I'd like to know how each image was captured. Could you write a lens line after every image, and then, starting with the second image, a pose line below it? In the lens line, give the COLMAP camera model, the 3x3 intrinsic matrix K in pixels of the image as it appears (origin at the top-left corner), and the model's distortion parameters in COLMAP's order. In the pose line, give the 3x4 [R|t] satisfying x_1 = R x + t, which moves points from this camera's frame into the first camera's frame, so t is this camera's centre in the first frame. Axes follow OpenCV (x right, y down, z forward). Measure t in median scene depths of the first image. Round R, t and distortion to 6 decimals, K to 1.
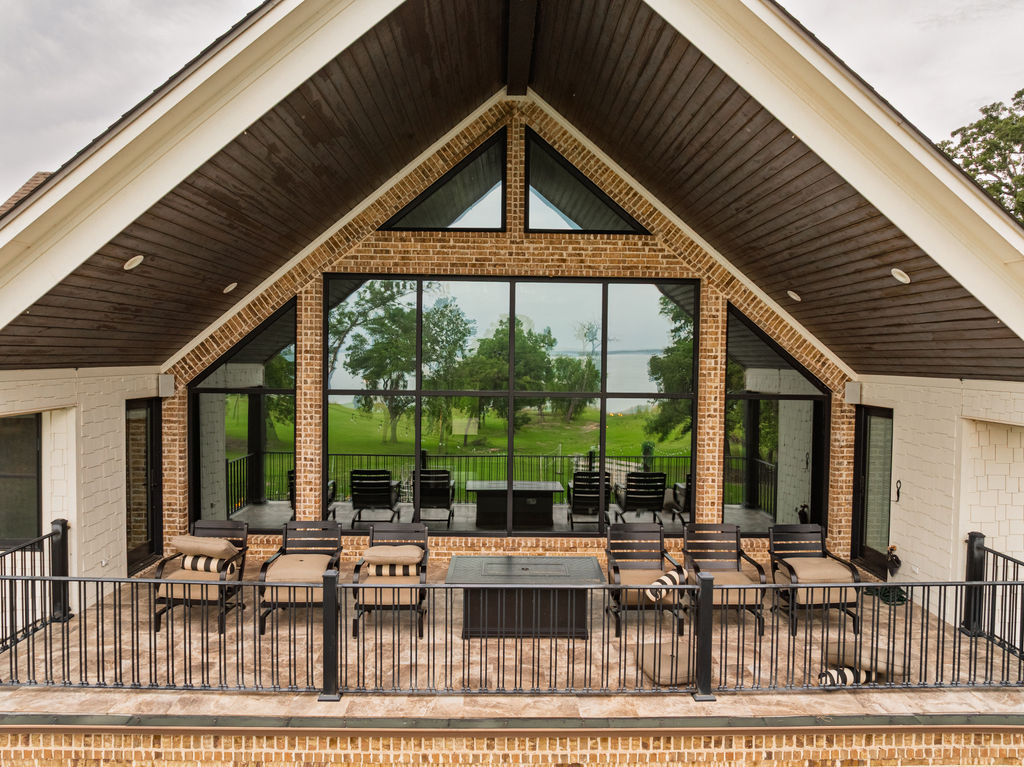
lens RADIAL K [[723.0, 0, 516.2], [0, 723.0, 384.1], [0, 0, 1]] dist [-0.035534, -0.000298]
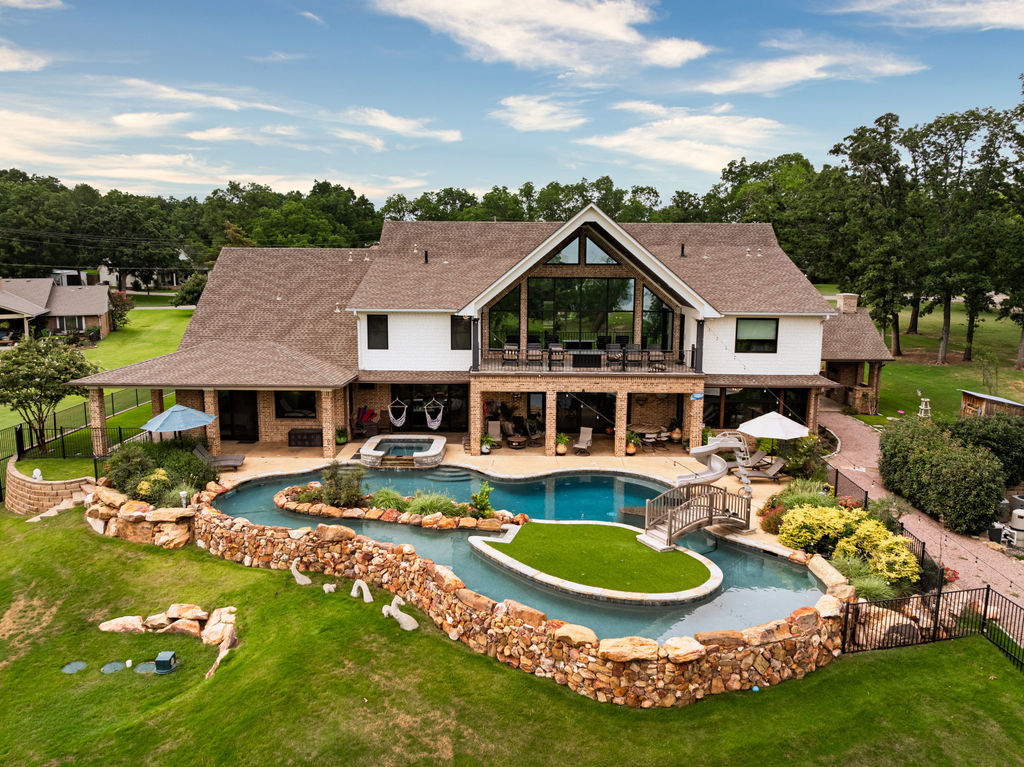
lens RADIAL K [[701.7, 0, 532.6], [0, 701.7, 378.0], [0, 0, 1]] dist [-0.037250, -0.000633]
pose [[0.999655, -0.004447, -0.025898, -0.158643], [0.007586, 0.992451, 0.122407, -0.083481], [0.025158, -0.122561, 0.992142, -2.475696]]
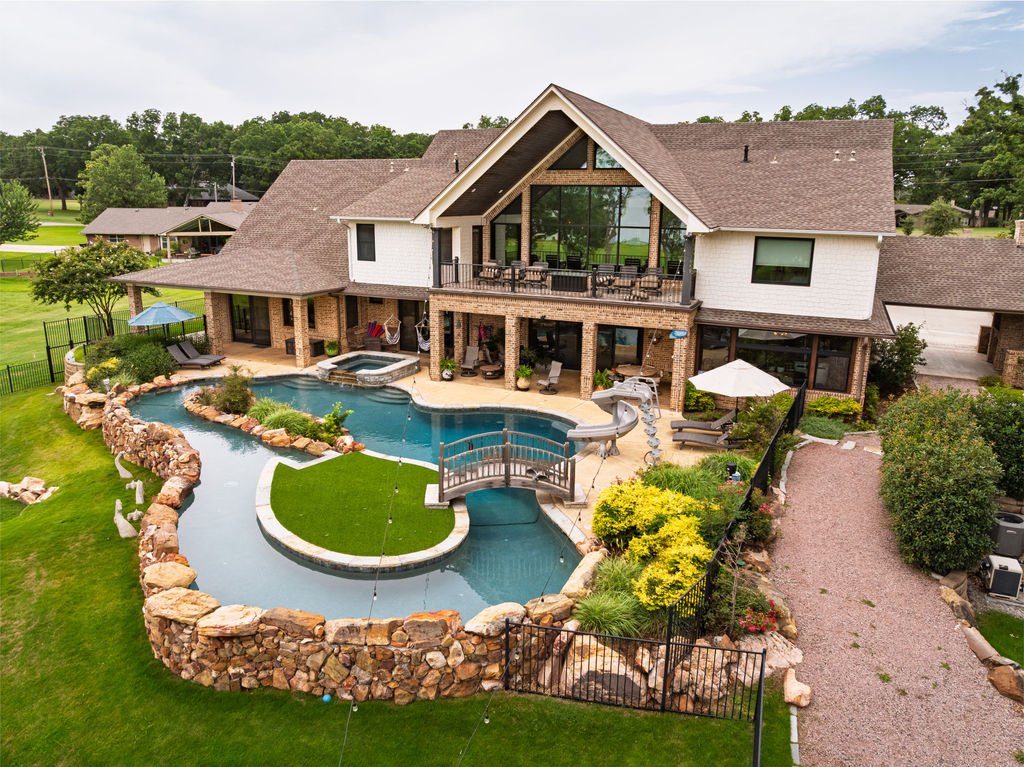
lens RADIAL K [[701.7, 0, 532.6], [0, 701.7, 378.0], [0, 0, 1]] dist [-0.037250, -0.000633]
pose [[0.910111, 0.098524, -0.402482, 1.021382], [-0.015006, 0.978521, 0.205602, 0.037738], [0.414093, -0.181081, 0.892040, -1.798783]]
